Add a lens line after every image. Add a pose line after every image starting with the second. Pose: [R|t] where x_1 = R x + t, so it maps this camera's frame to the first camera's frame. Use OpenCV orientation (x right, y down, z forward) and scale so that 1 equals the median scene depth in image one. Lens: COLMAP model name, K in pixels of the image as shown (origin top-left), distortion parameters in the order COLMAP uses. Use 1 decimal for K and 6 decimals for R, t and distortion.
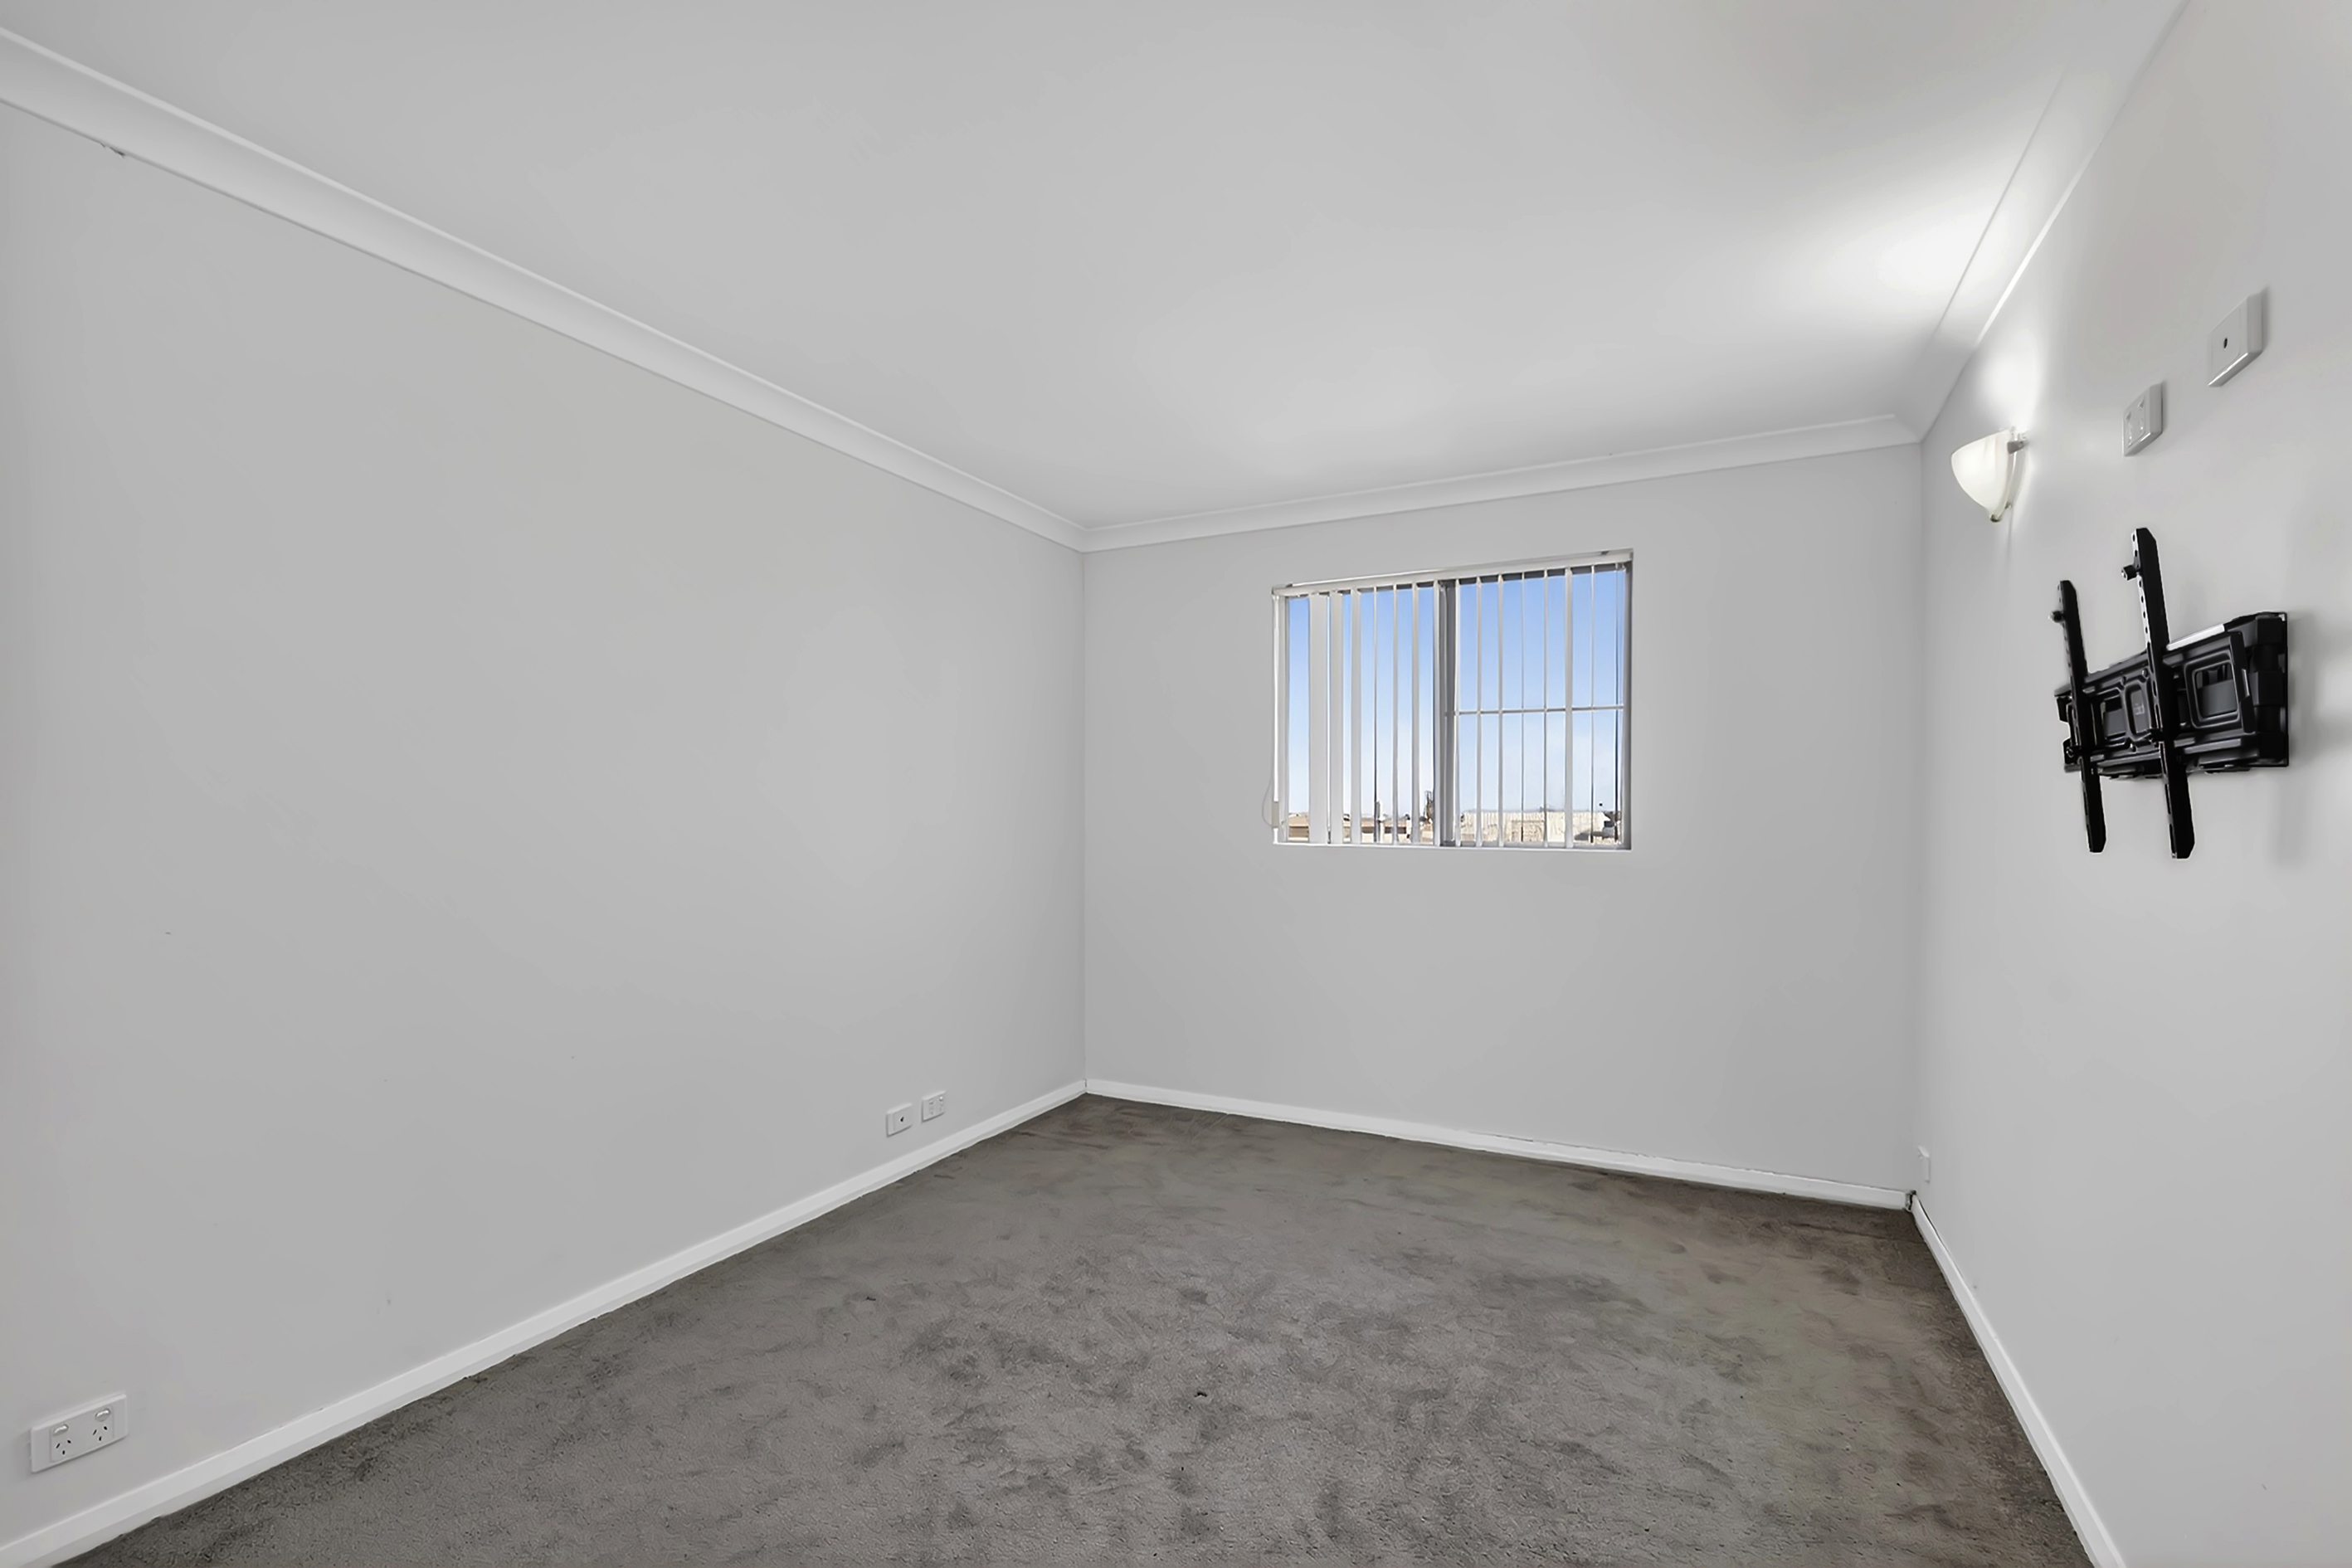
lens RADIAL K [[1043.5, 0, 1172.8], [0, 1043.5, 797.7], [0, 0, 1]] dist [-0.004319, -0.001090]
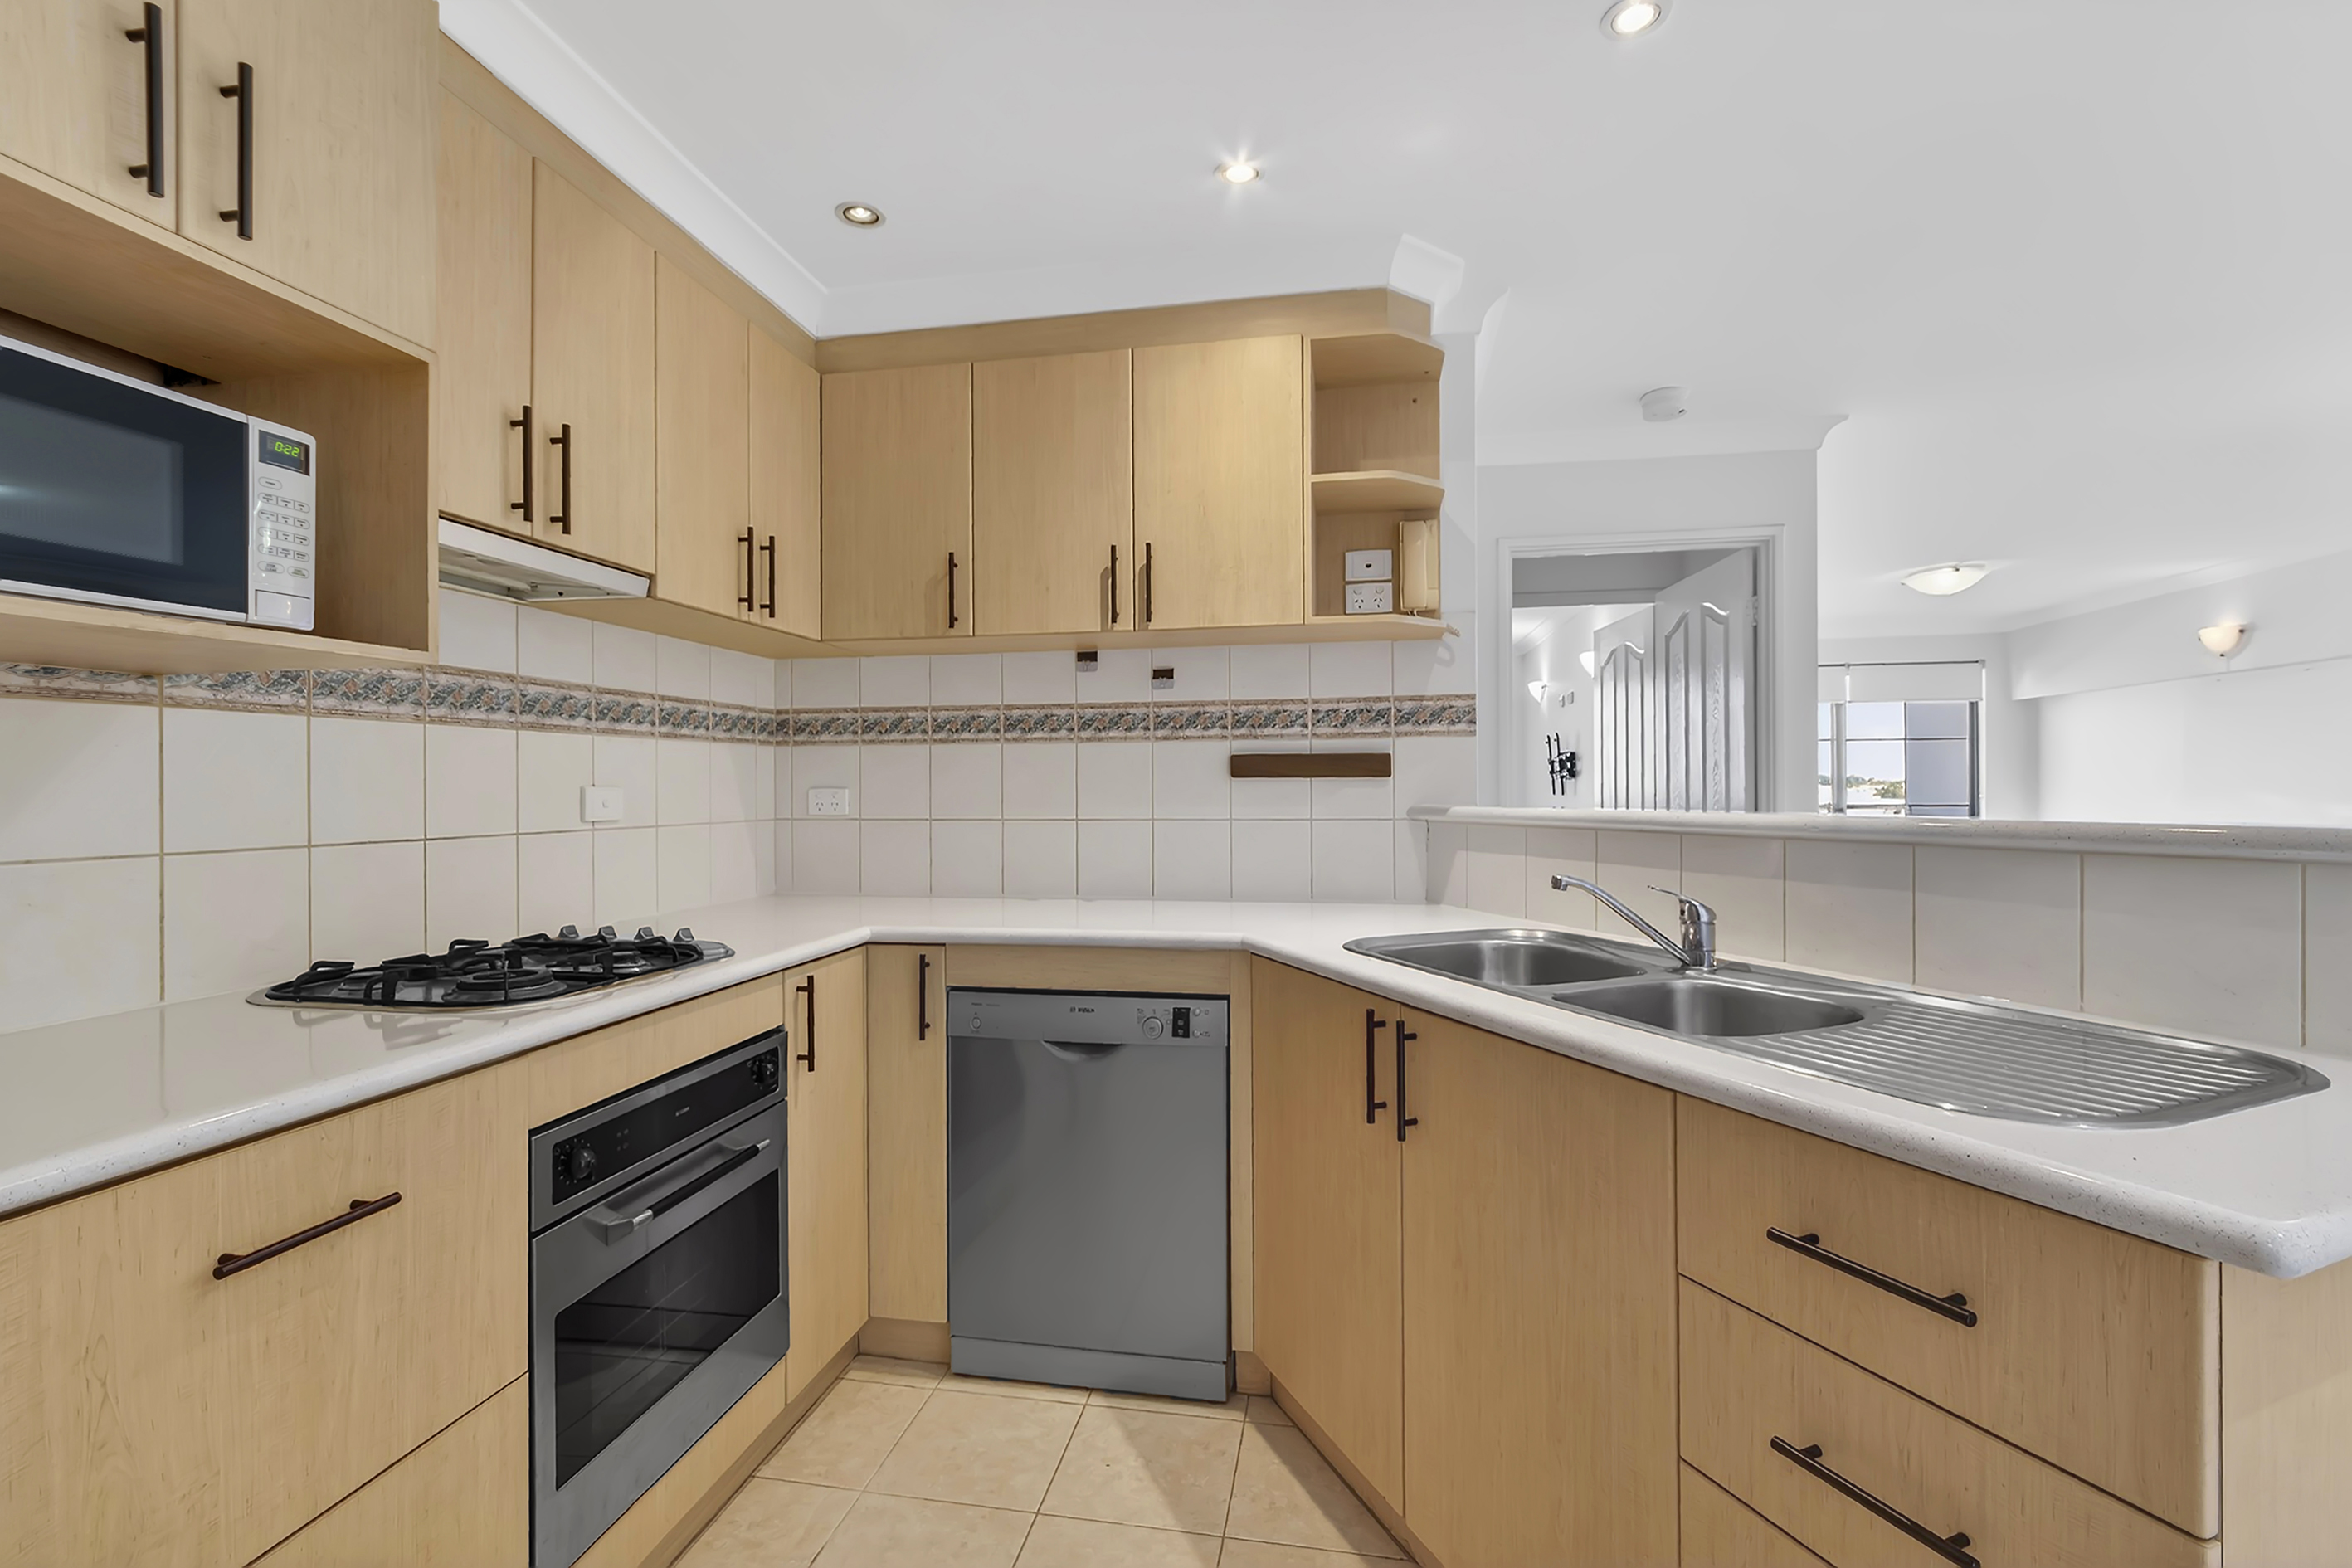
lens RADIAL K [[1043.5, 0, 1175.5], [0, 1043.5, 780.4], [0, 0, 1]] dist [-0.004319, -0.001090]
pose [[0.954689, -0.005418, 0.297554, -1.732335], [0.002951, 0.999957, 0.008739, -0.046051], [-0.297589, -0.007465, 0.954665, -2.413382]]
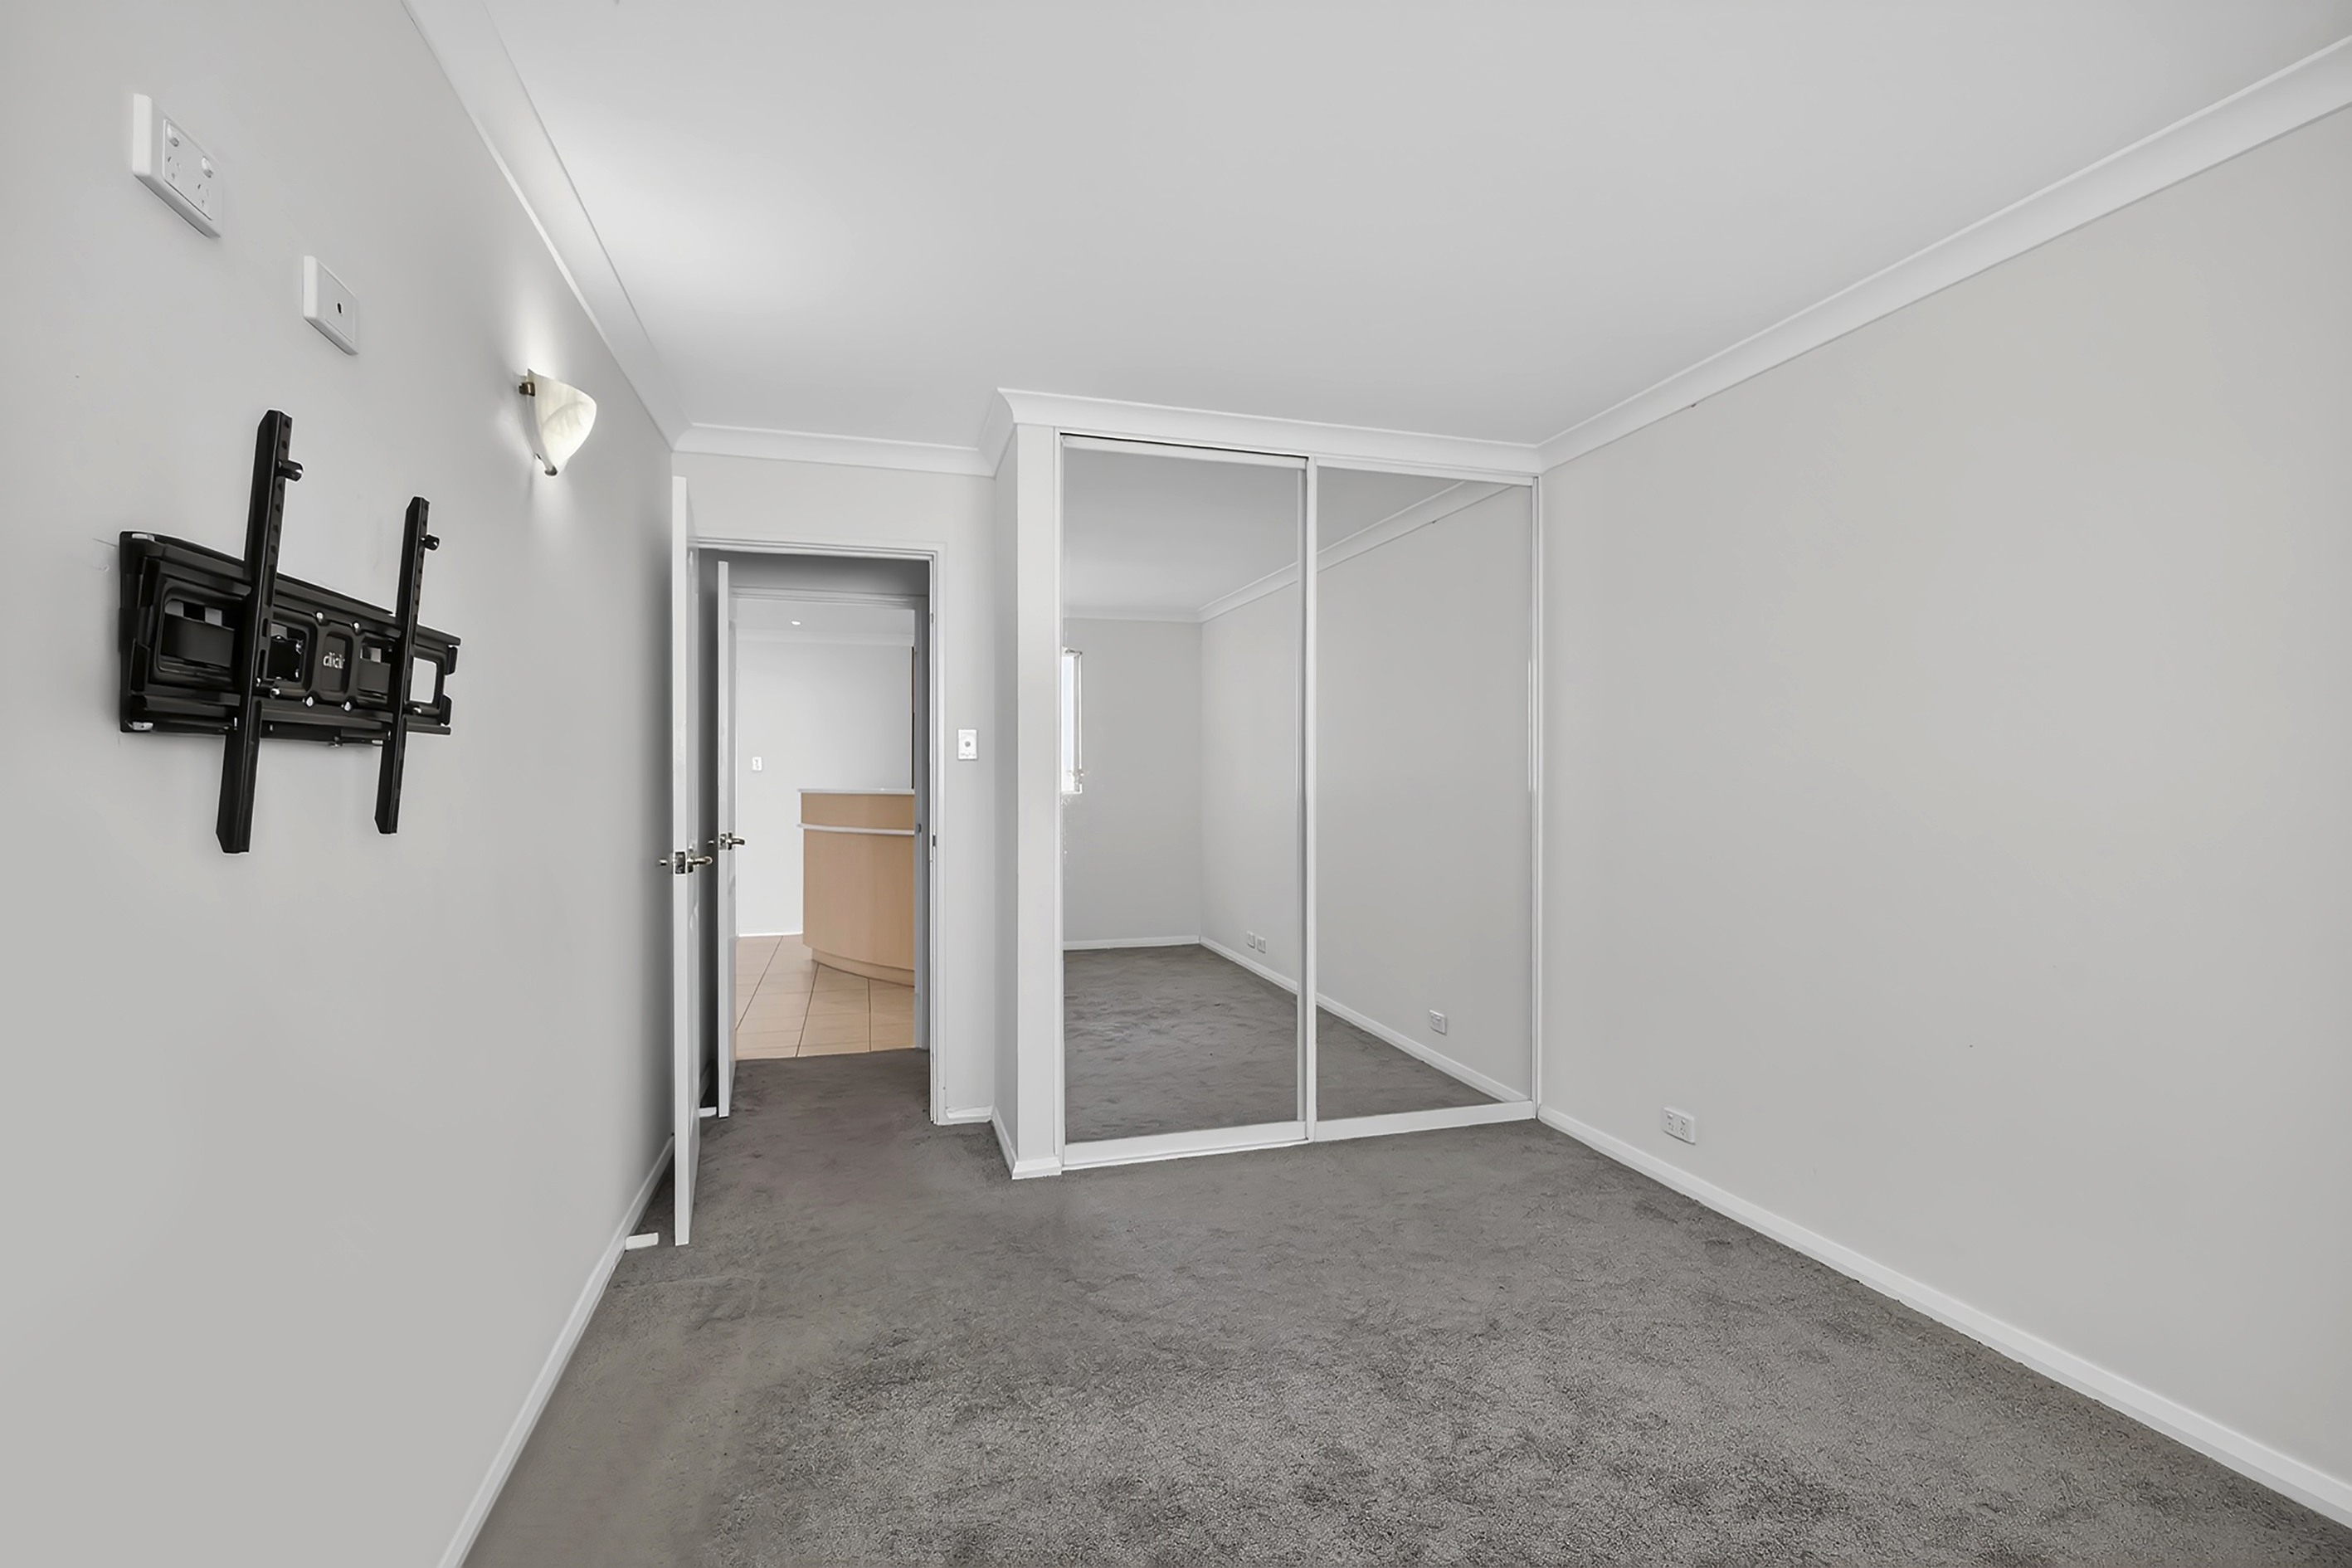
lens RADIAL K [[1043.5, 0, 1174.4], [0, 1043.5, 783.2], [0, 0, 1]] dist [-0.004319, -0.001090]
pose [[-0.720613, -0.006091, -0.693310, 0.811306], [-0.000325, 0.999964, -0.008448, 0.031208], [0.693337, -0.005862, -0.720590, 1.639917]]
